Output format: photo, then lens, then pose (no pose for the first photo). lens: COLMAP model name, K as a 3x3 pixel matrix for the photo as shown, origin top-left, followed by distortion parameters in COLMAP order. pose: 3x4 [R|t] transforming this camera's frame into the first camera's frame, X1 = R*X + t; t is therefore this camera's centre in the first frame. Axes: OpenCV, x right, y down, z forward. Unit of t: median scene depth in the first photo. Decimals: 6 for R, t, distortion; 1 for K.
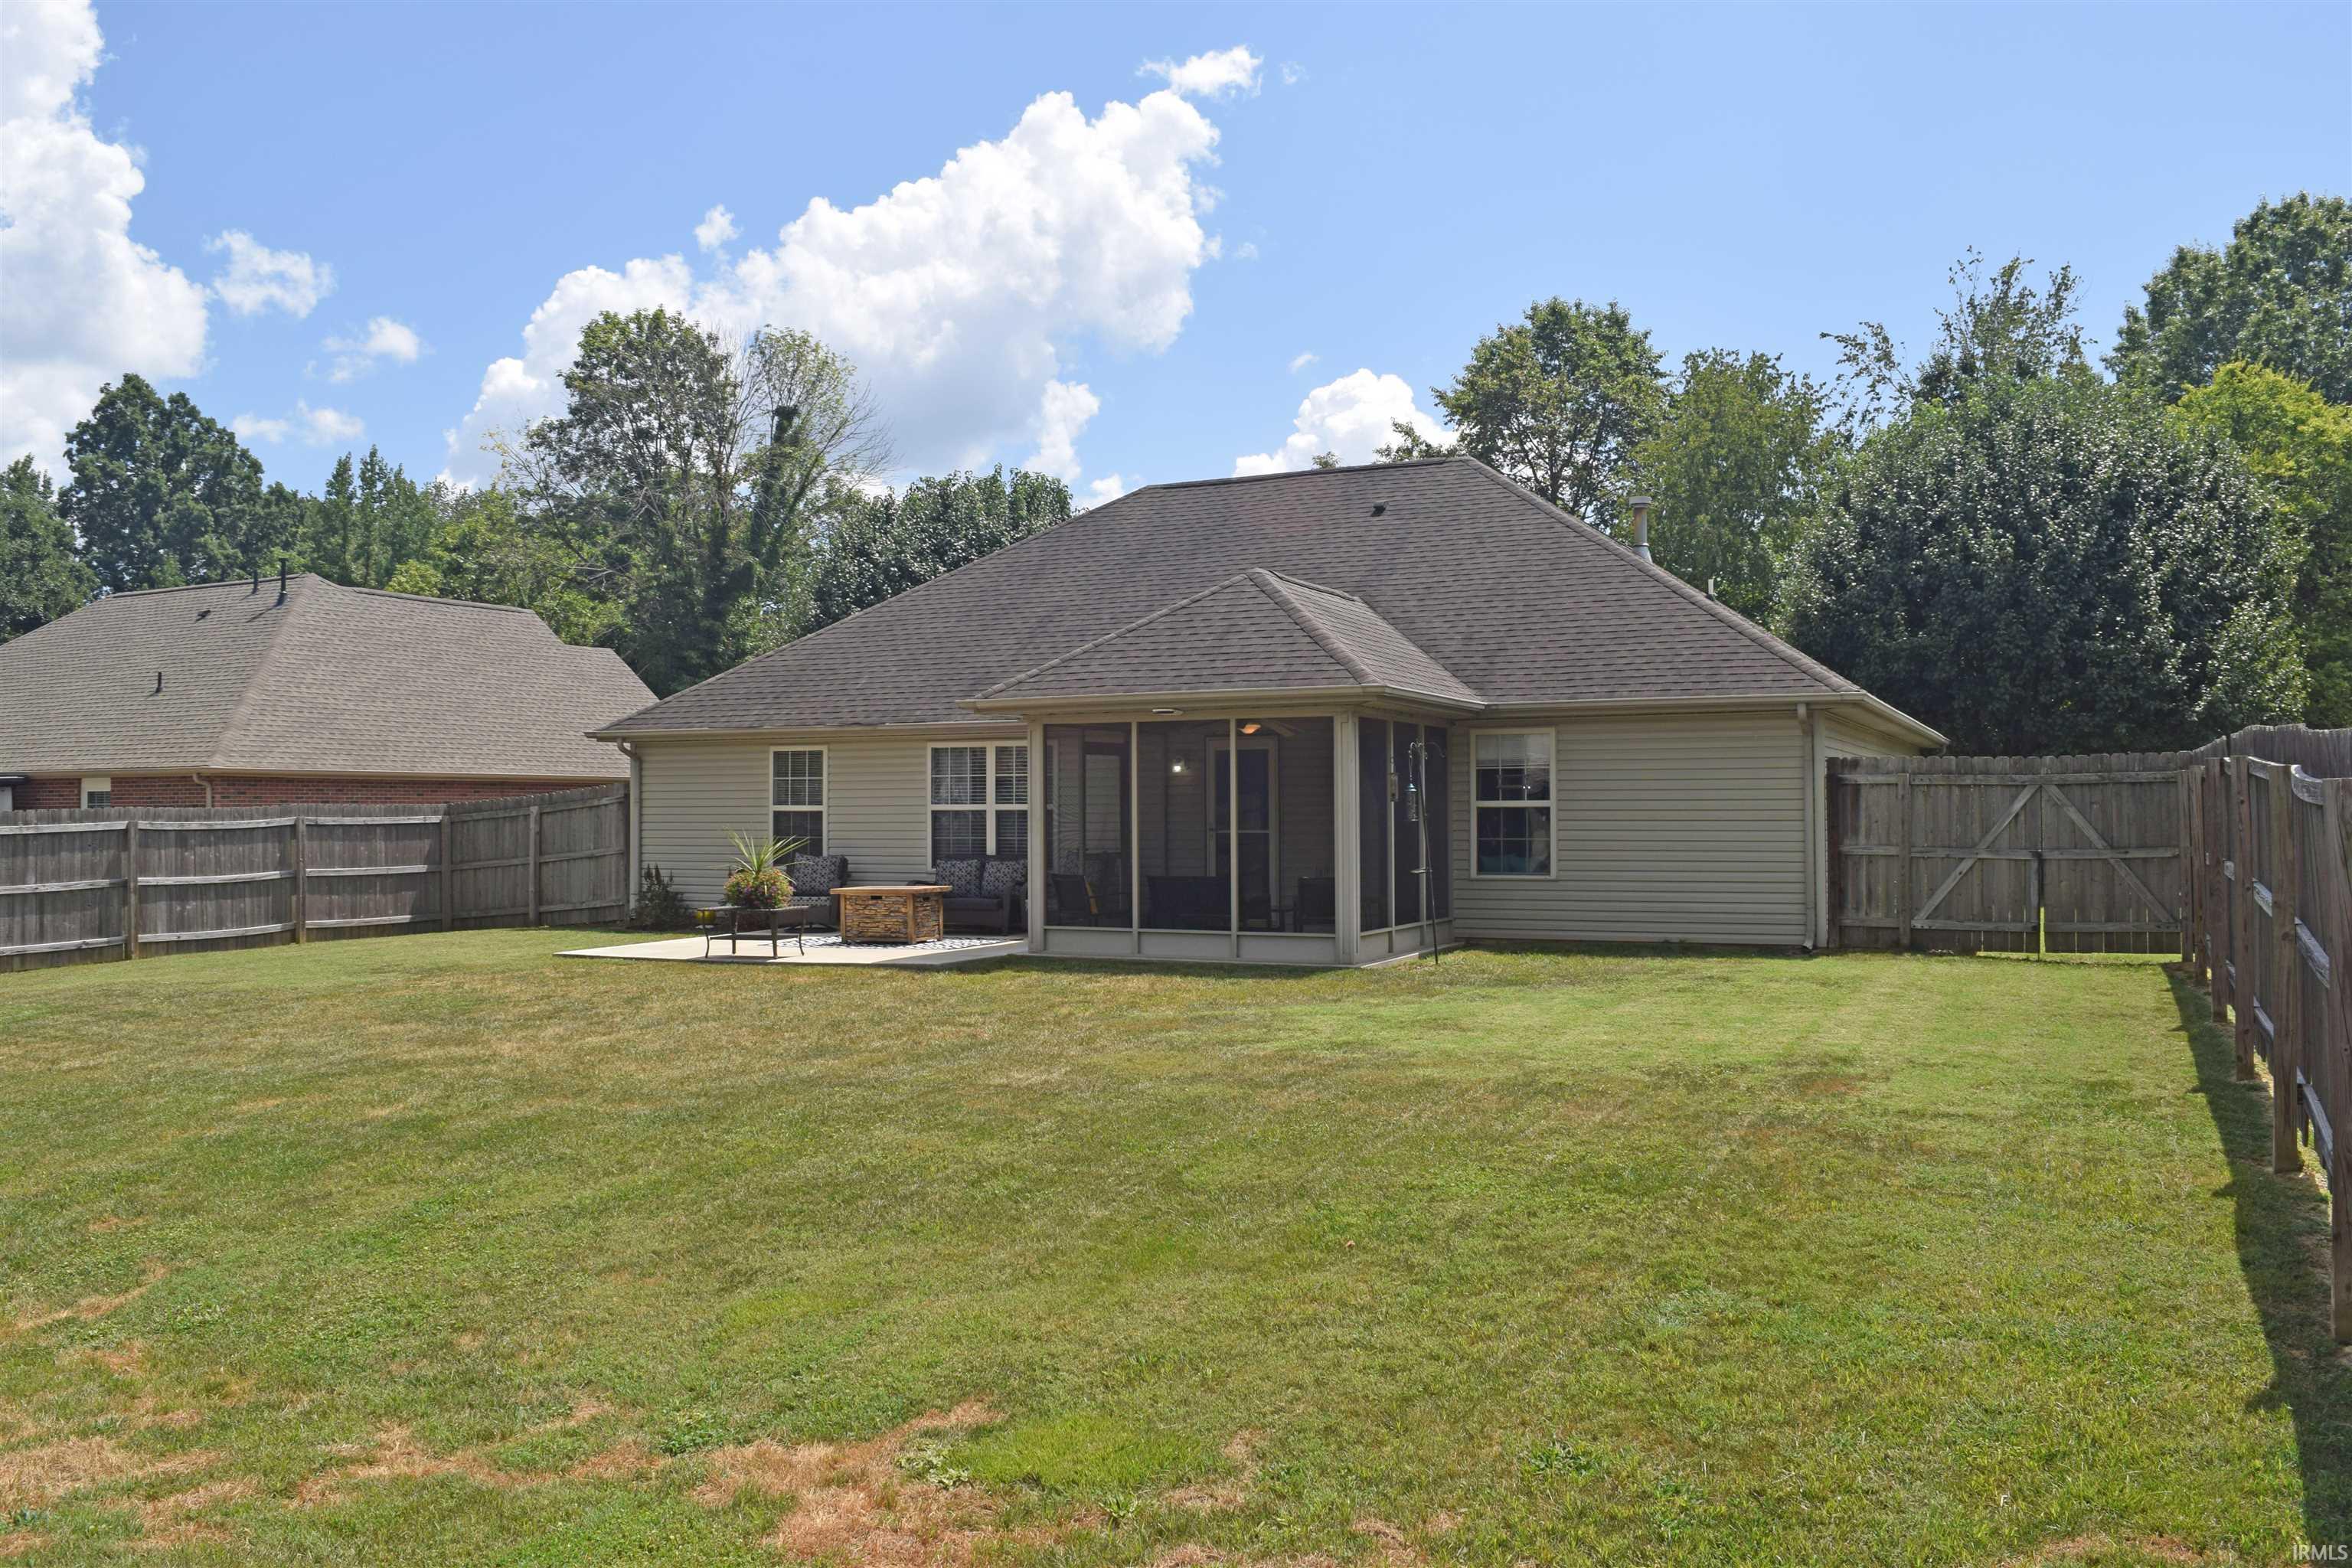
lens RADIAL K [[1844.6, 0, 1176.6], [0, 1844.6, 773.6], [0, 0, 1]] dist [-0.100298, 0.029012]
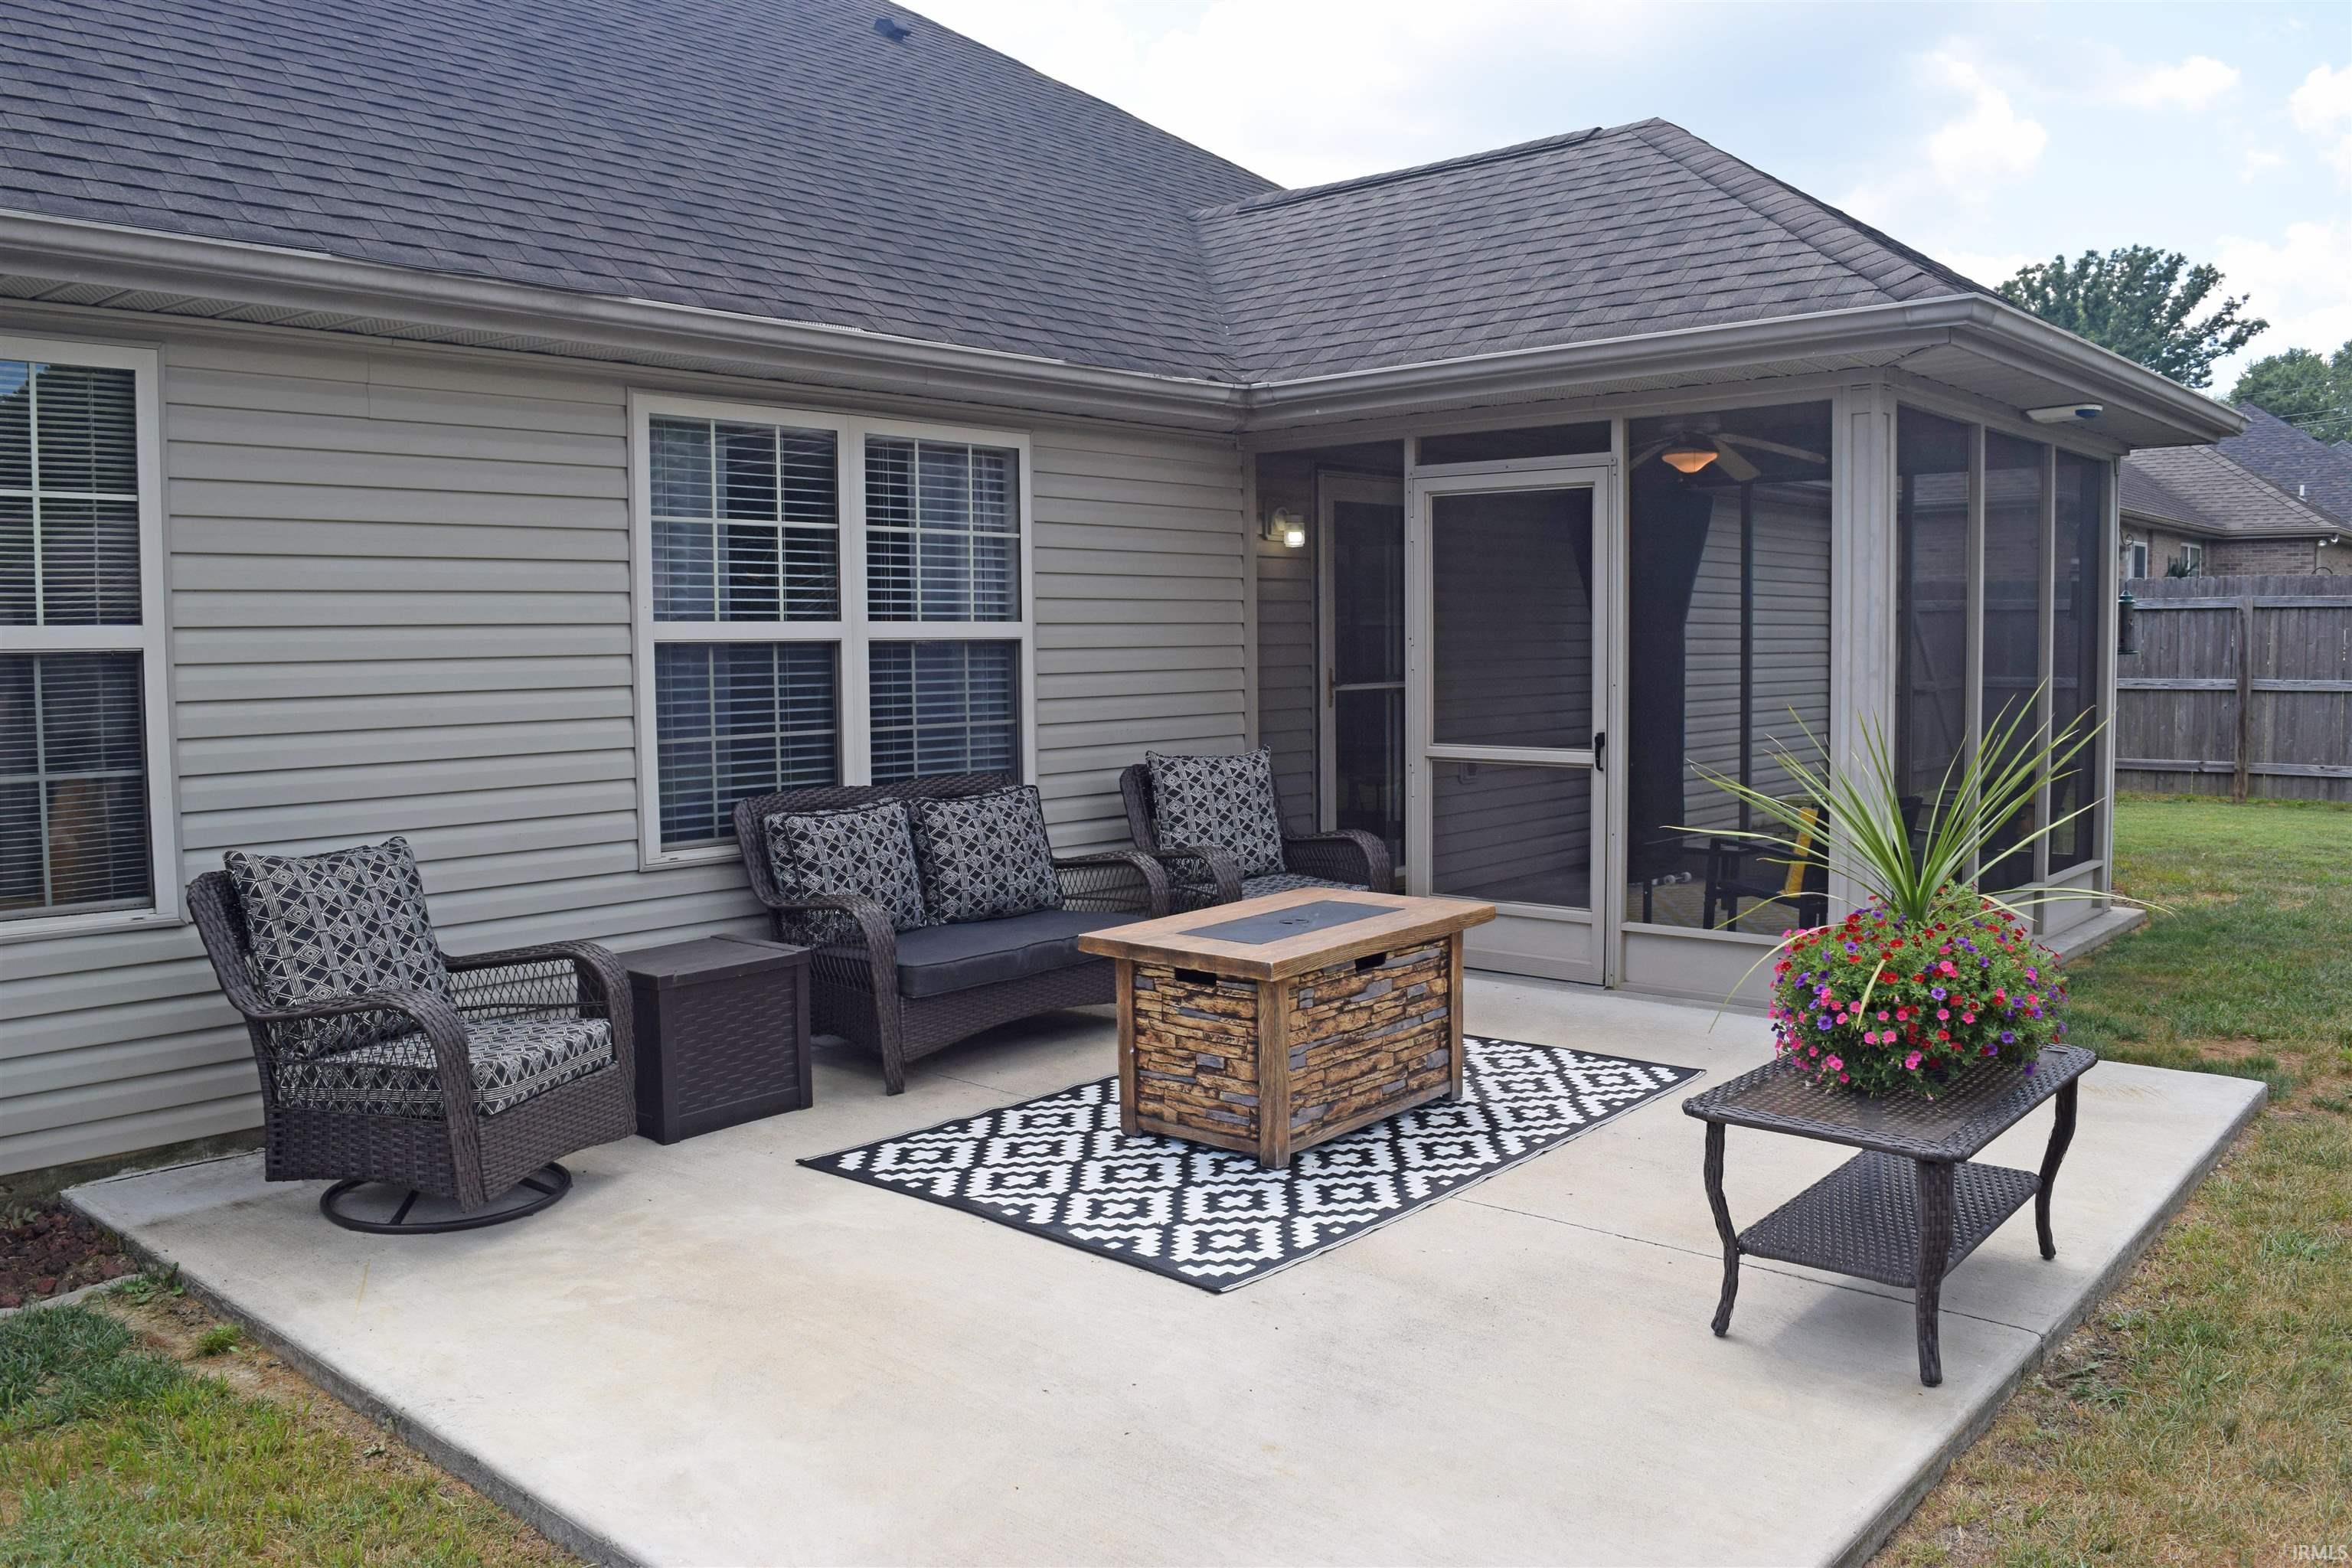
lens RADIAL K [[1844.6, 0, 1176.6], [0, 1844.6, 773.6], [0, 0, 1]] dist [-0.100298, 0.029012]
pose [[0.260109, -0.067293, 0.963232, -0.378170], [-0.009566, 0.997340, 0.072259, 0.019075], [-0.965532, -0.028010, 0.258773, 0.853904]]
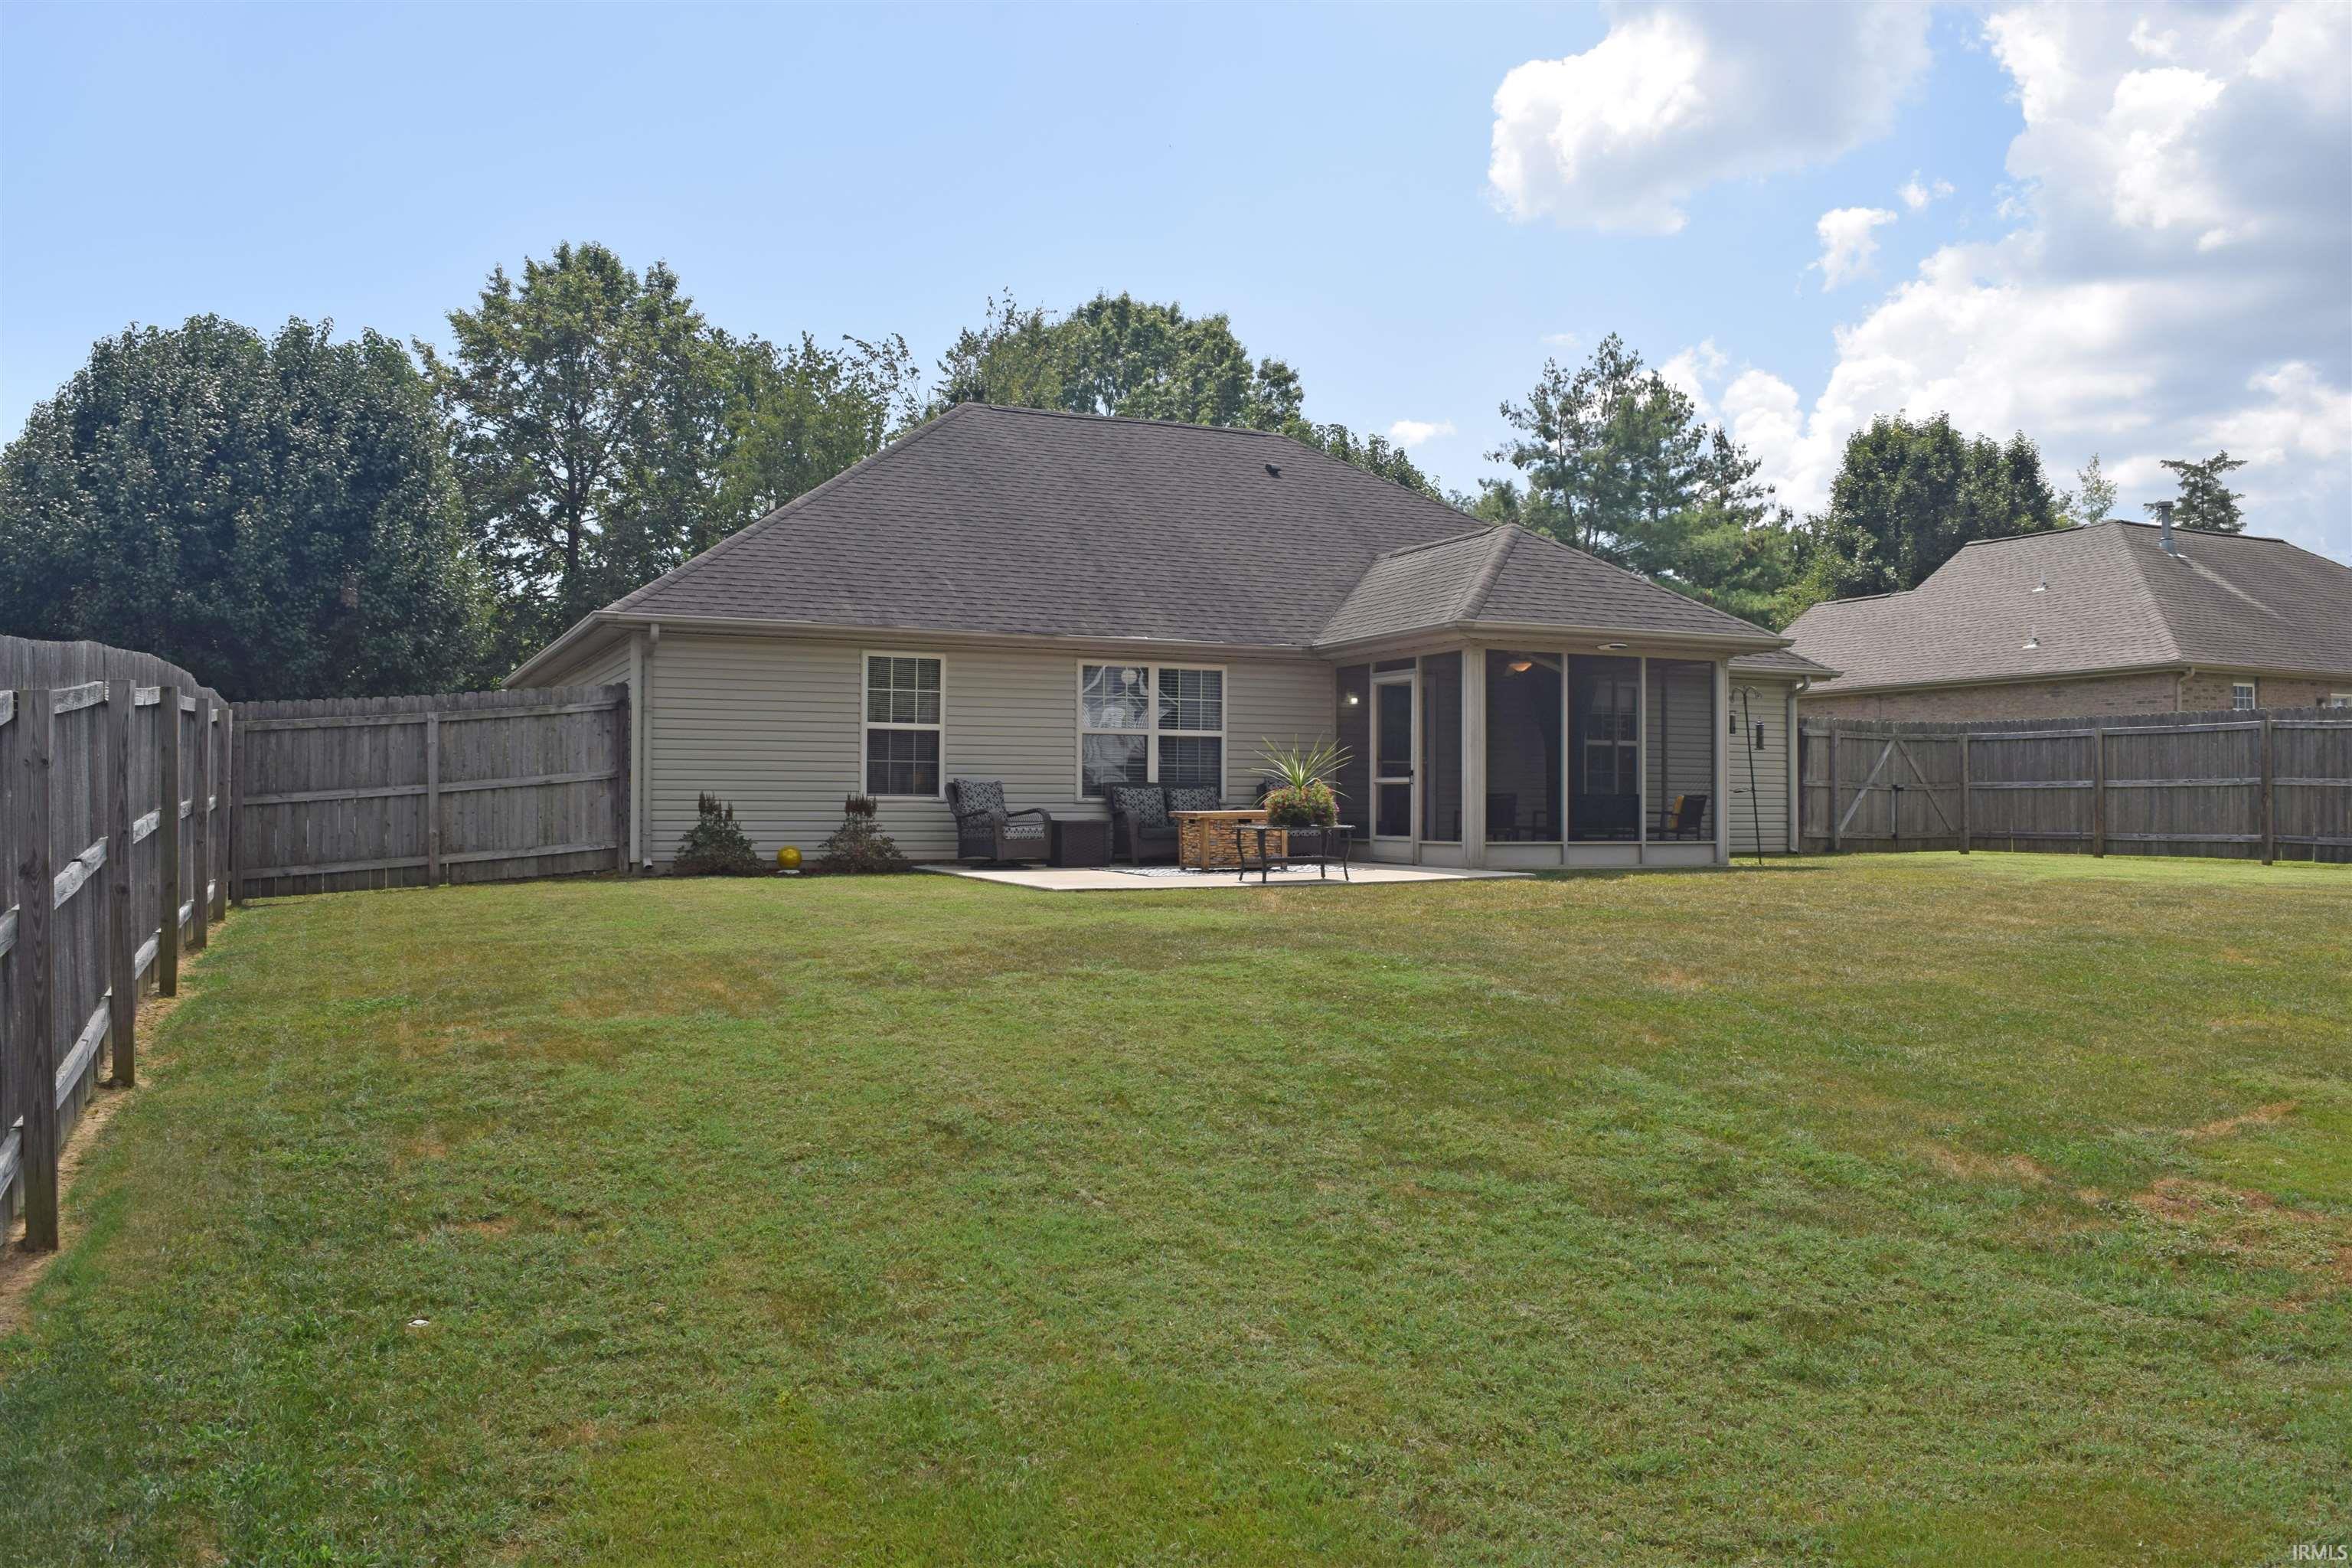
lens RADIAL K [[1844.6, 0, 1176.6], [0, 1844.6, 773.6], [0, 0, 1]] dist [-0.100298, 0.029012]
pose [[0.633738, 0.022730, 0.773214, -0.805545], [-0.023030, 0.999680, -0.010511, 0.048119], [-0.773205, -0.011146, 0.634058, 0.389359]]
